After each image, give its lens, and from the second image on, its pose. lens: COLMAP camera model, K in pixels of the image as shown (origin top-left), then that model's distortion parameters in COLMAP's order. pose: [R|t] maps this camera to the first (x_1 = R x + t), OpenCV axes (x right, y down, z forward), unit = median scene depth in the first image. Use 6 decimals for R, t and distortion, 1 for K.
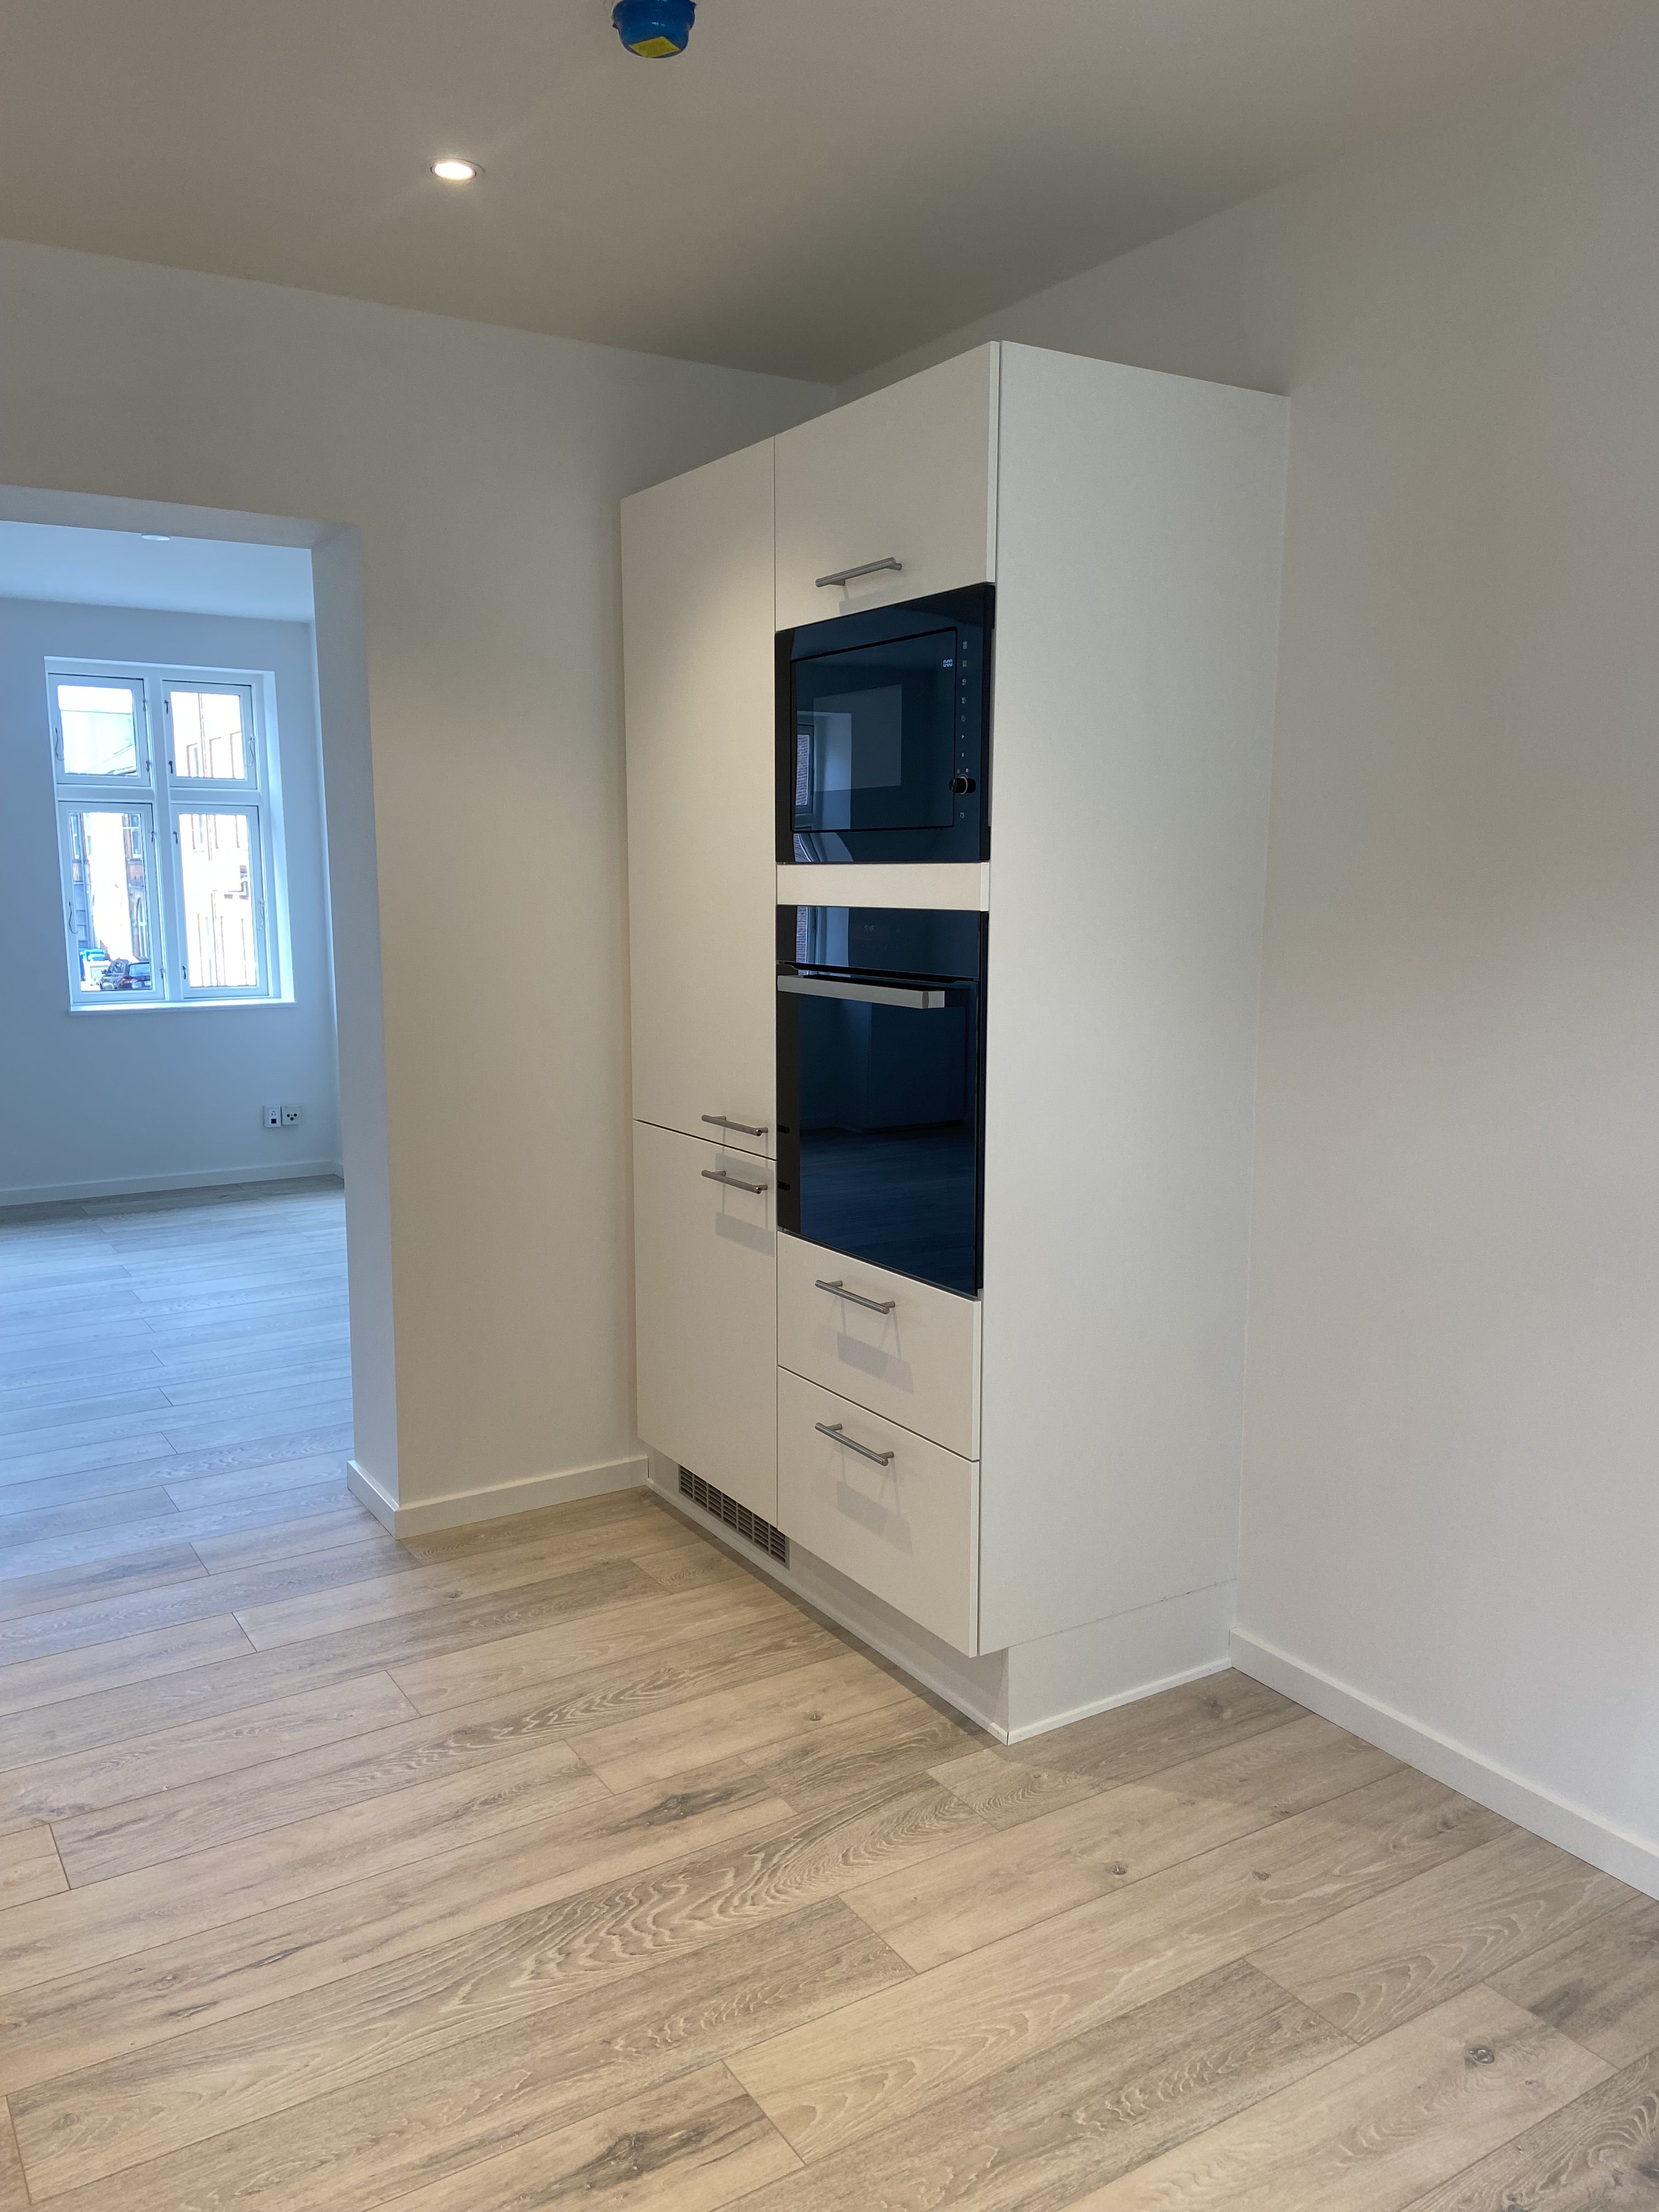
lens RADIAL K [[1671.4, 0, 828.3], [0, 1671.4, 1097.4], [0, 0, 1]] dist [0.126111, -0.161465]
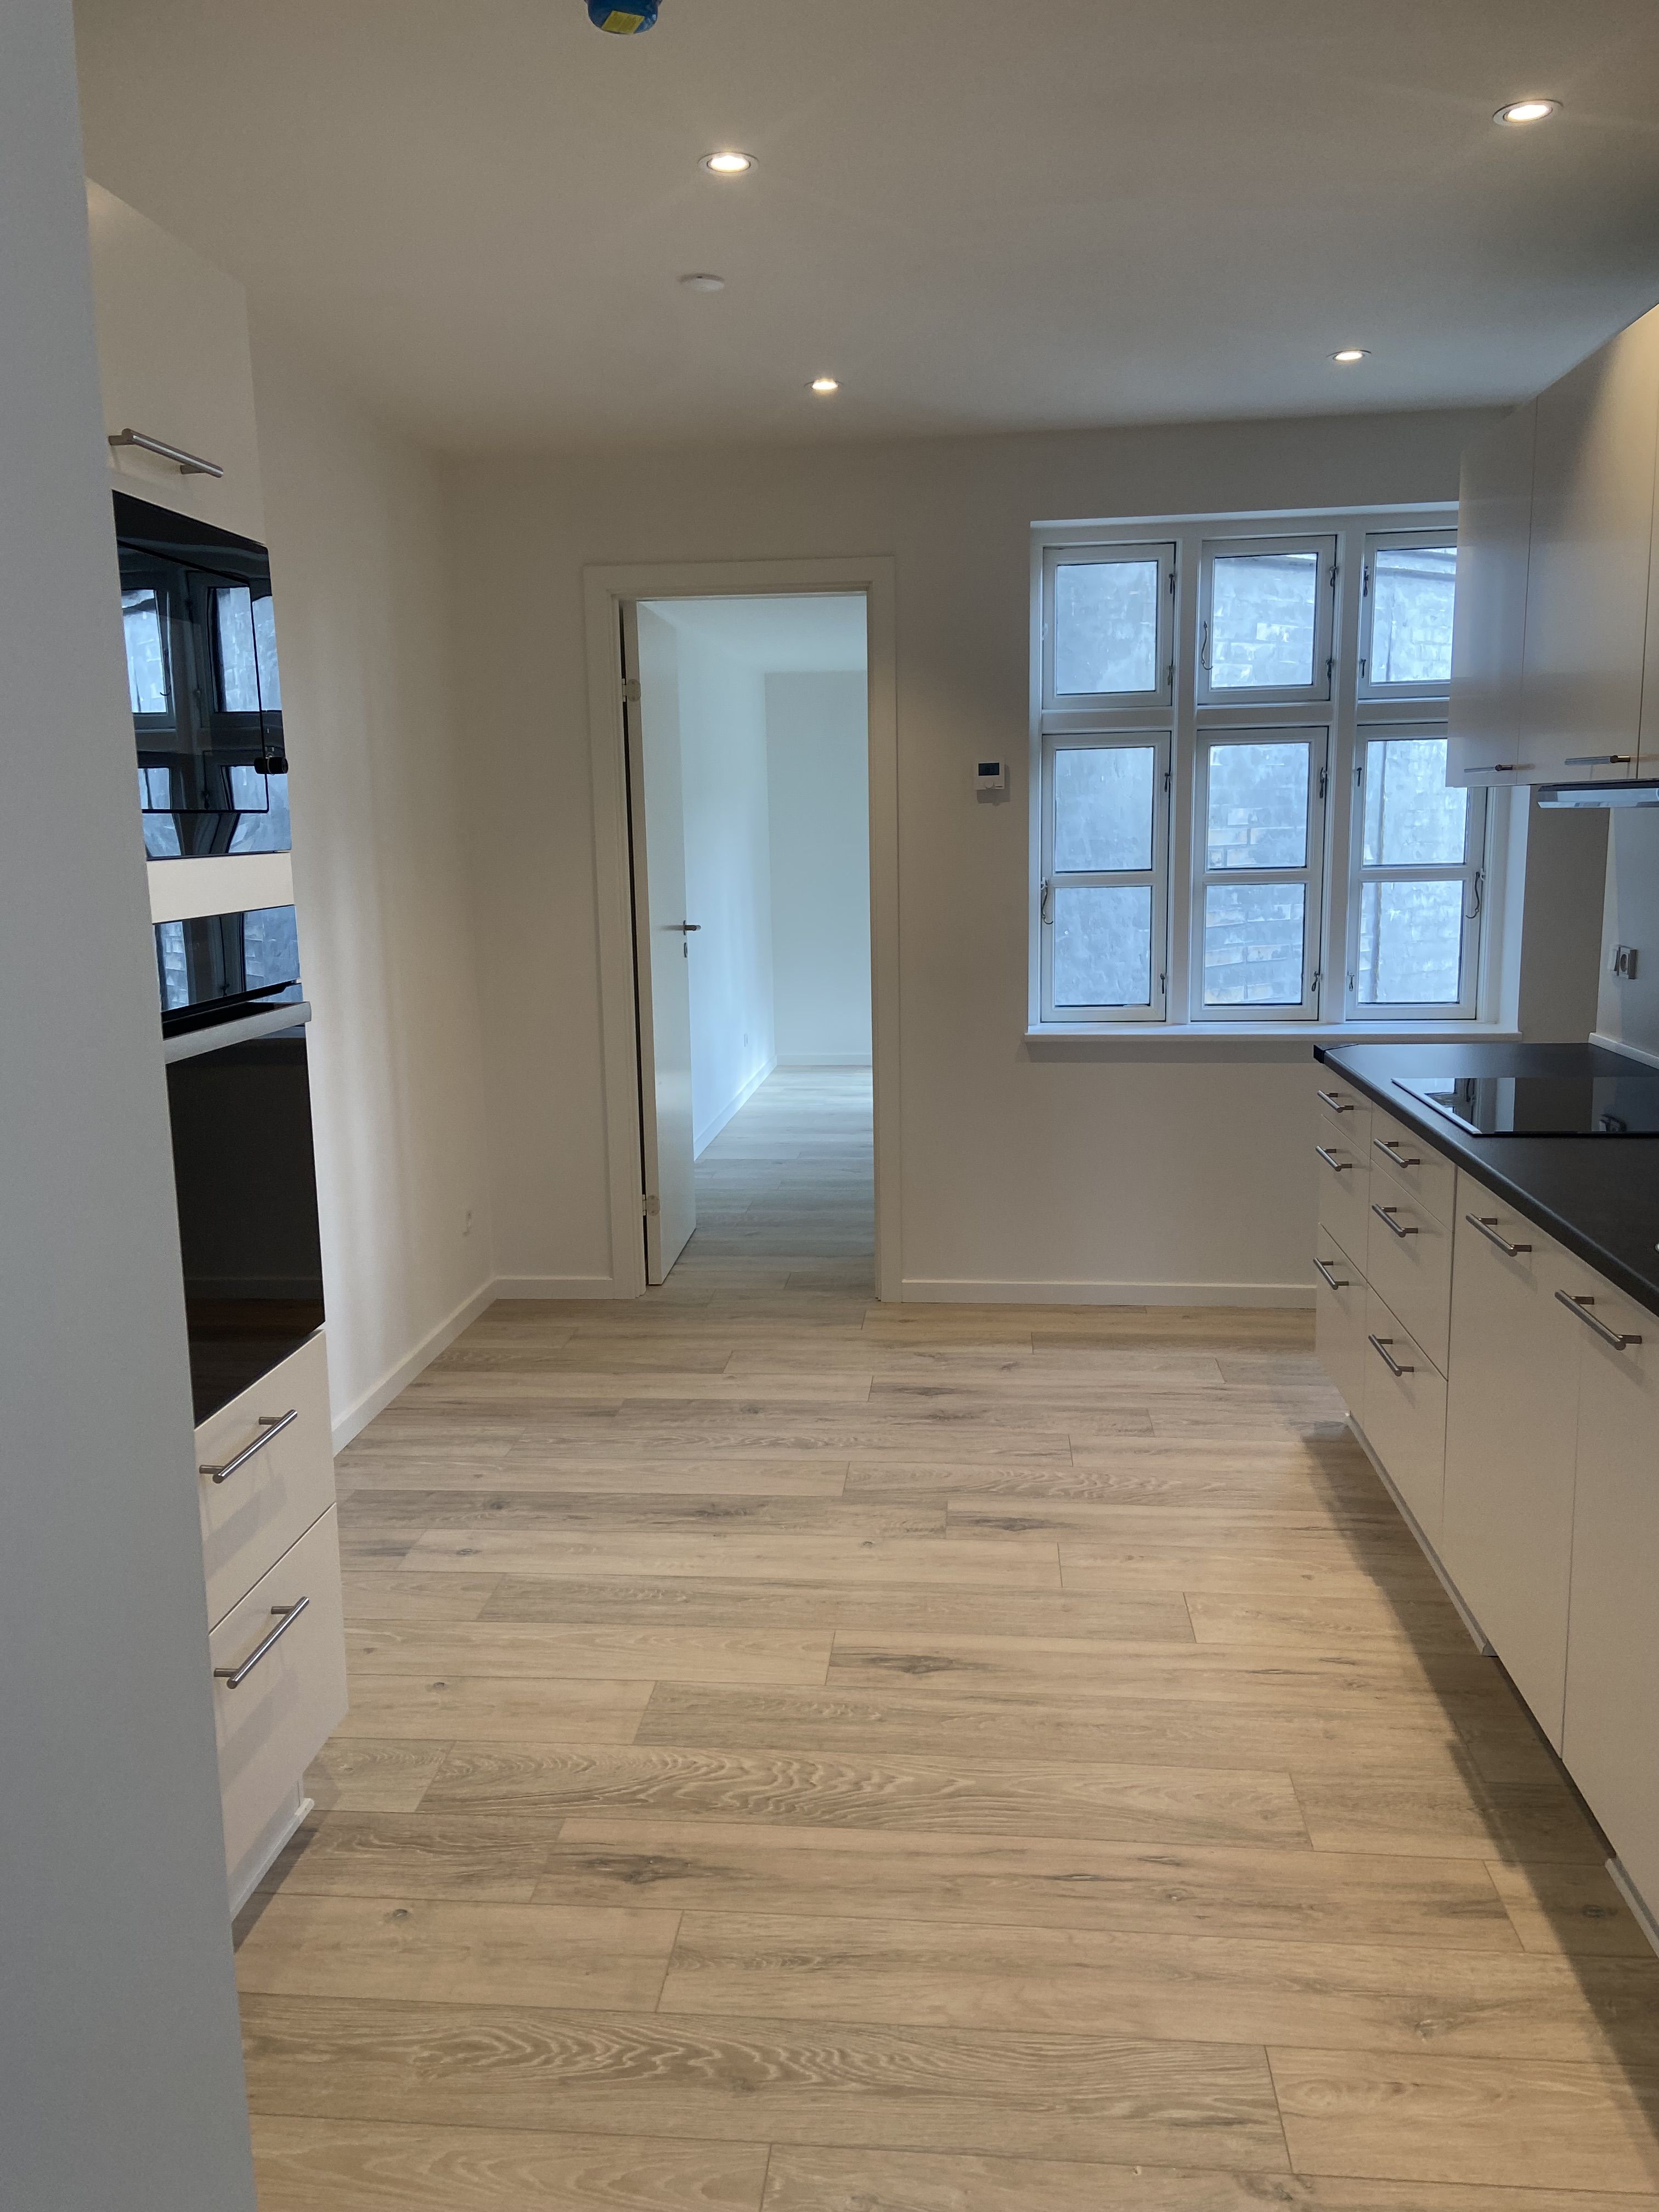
lens RADIAL K [[1671.4, 0, 828.3], [0, 1671.4, 1097.4], [0, 0, 1]] dist [0.126111, -0.161465]
pose [[-0.792851, -0.087865, 0.603048, -0.791241], [0.101812, 0.956547, 0.273227, -0.261658], [-0.600850, 0.278026, -0.749453, 1.744908]]
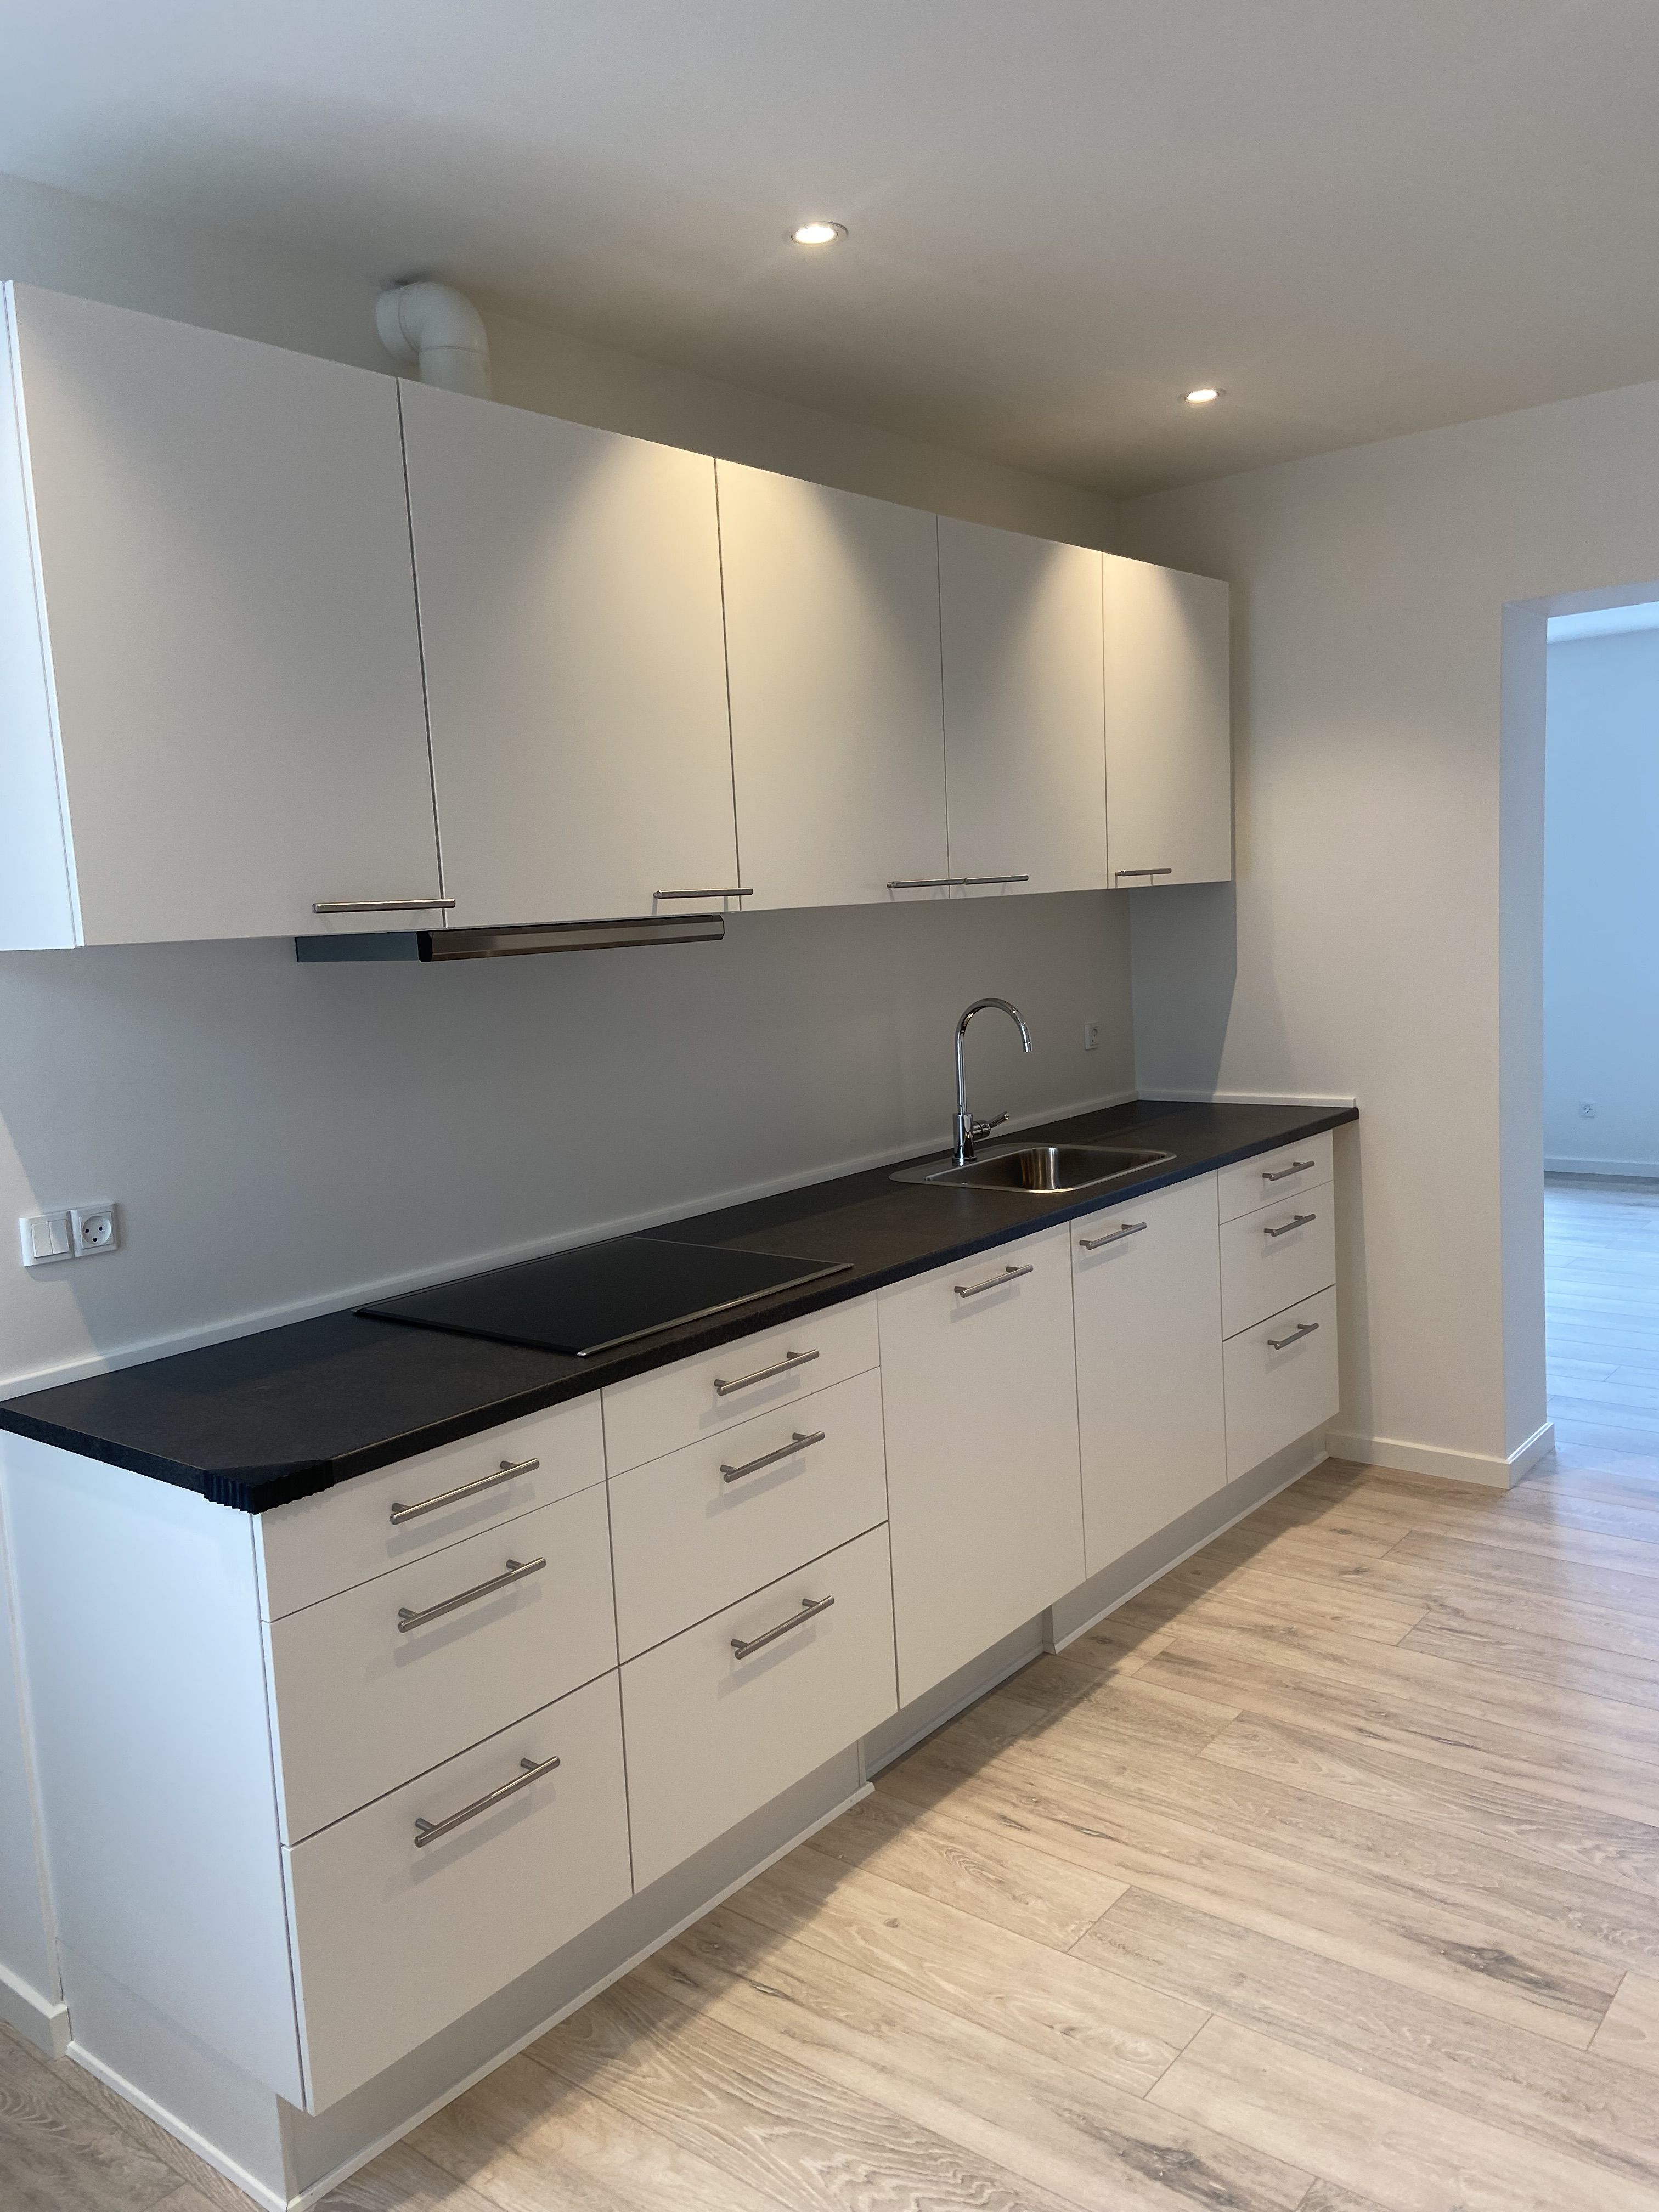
lens RADIAL K [[1671.4, 0, 828.3], [0, 1671.4, 1097.4], [0, 0, 1]] dist [0.126111, -0.161465]
pose [[0.330946, 0.098143, -0.938532, 0.699213], [-0.082528, 0.993776, 0.074819, -0.047160], [0.940034, 0.052694, 0.336986, 0.084756]]
